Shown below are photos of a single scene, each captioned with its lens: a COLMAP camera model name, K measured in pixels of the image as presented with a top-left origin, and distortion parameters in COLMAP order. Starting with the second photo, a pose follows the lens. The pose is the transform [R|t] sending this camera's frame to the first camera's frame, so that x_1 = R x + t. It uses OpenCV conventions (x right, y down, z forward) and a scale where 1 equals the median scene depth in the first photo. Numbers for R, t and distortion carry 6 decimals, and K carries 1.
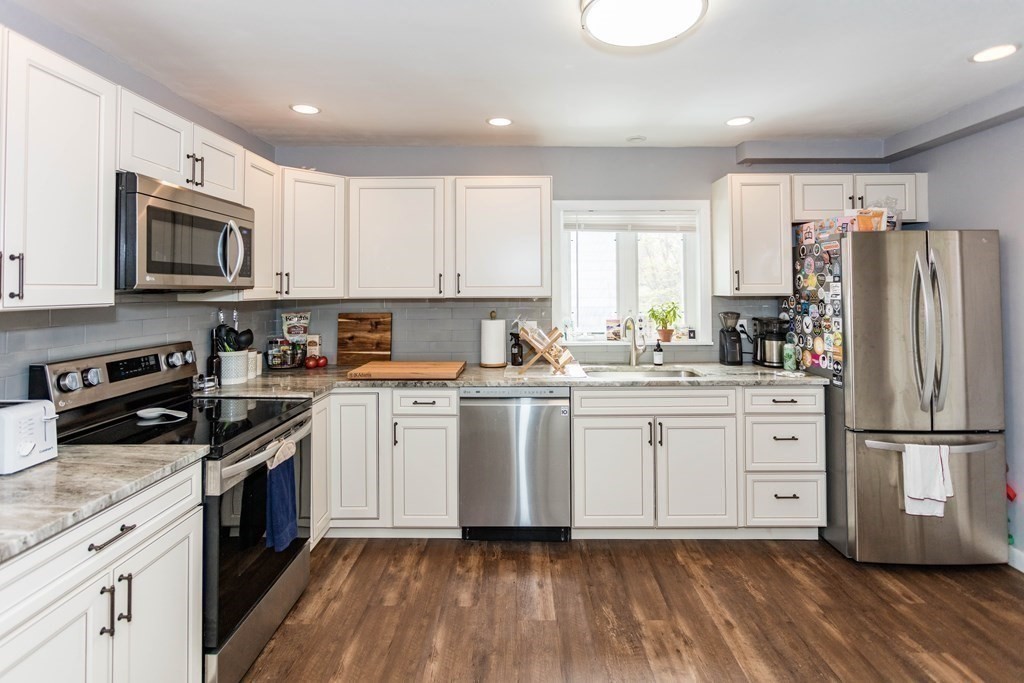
lens RADIAL K [[522.3, 0, 514.2], [0, 522.3, 276.2], [0, 0, 1]] dist [-0.003703, -0.000291]
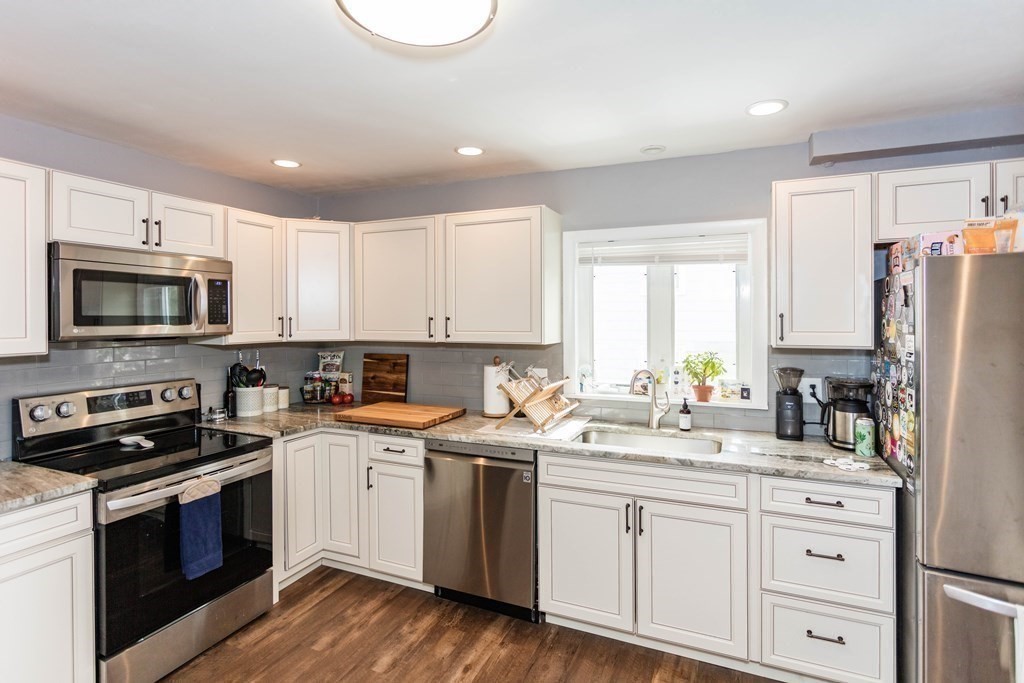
lens RADIAL K [[510.2, 0, 513.3], [0, 510.2, 319.6], [0, 0, 1]] dist [-0.005443, 0.000386]
pose [[0.916714, 0.004536, -0.399519, 0.391523], [0.007609, 0.999556, 0.028809, -0.027220], [0.399472, -0.029449, 0.916272, 0.207129]]
